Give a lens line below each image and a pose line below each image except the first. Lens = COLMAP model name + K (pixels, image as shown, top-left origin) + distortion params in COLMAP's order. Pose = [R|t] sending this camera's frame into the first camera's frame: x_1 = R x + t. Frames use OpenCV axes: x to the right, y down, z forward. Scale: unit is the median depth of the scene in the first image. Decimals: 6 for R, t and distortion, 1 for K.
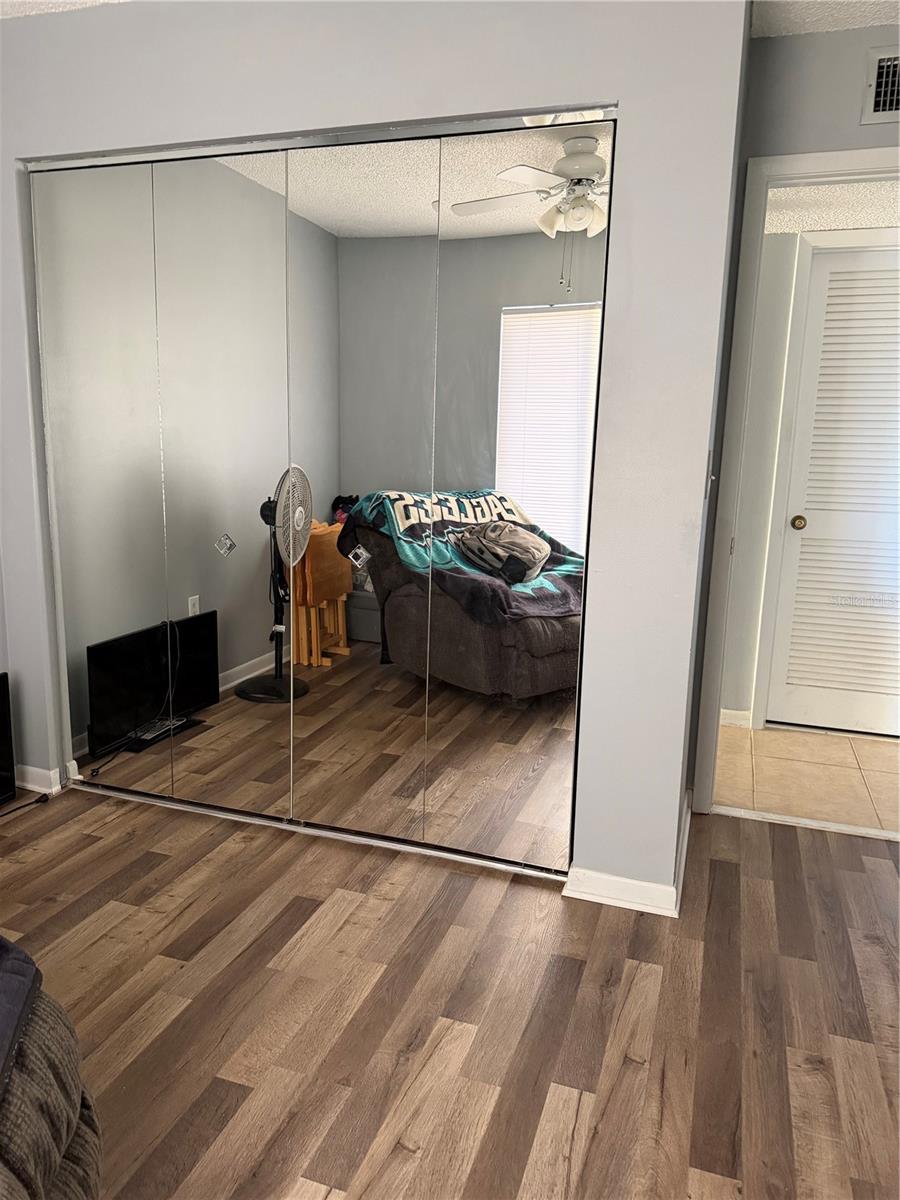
lens RADIAL K [[849.9, 0, 450.0], [0, 849.9, 600.0], [0, 0, 1]] dist [0.020850, -0.028131]
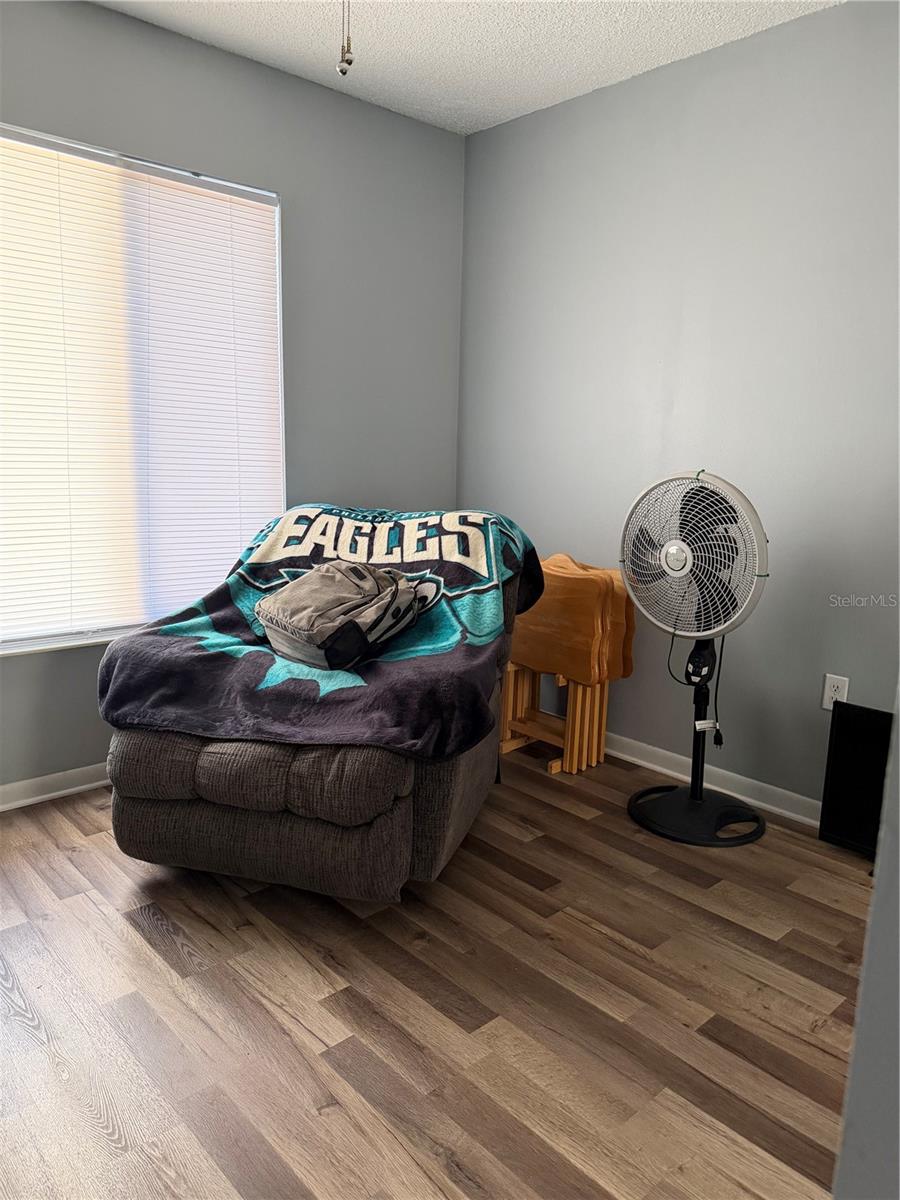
lens RADIAL K [[849.9, 0, 450.0], [0, 849.9, 600.0], [0, 0, 1]] dist [0.020850, -0.028131]
pose [[-0.477378, 0.117554, -0.870799, 0.652140], [-0.203458, 0.949292, 0.239687, -0.187022], [0.854819, 0.291592, -0.429253, 1.310881]]
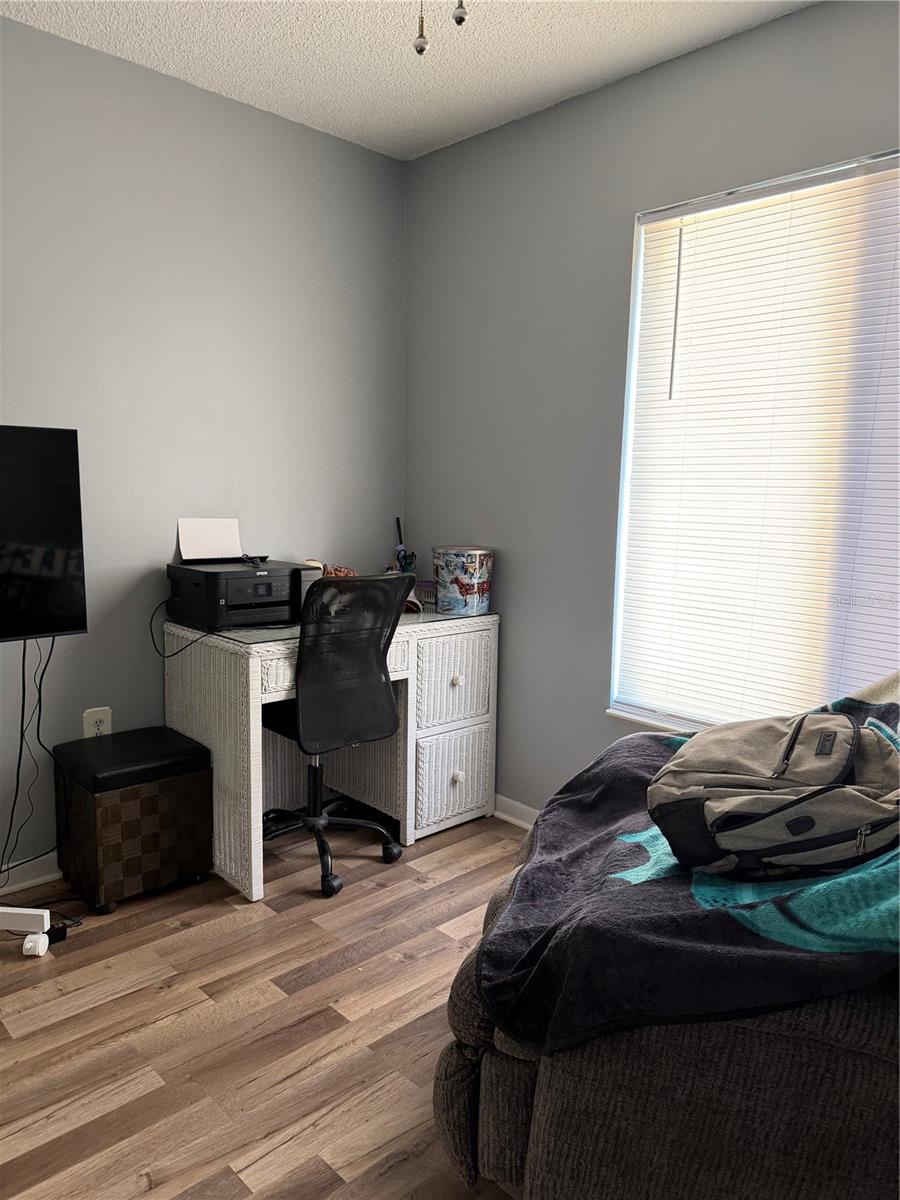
lens RADIAL K [[849.9, 0, 450.0], [0, 849.9, 600.0], [0, 0, 1]] dist [0.020850, -0.028131]
pose [[-0.878991, -0.110125, 0.463947, -0.699822], [0.042697, 0.950881, 0.306599, -0.266339], [-0.474923, 0.289307, -0.831114, 1.382294]]
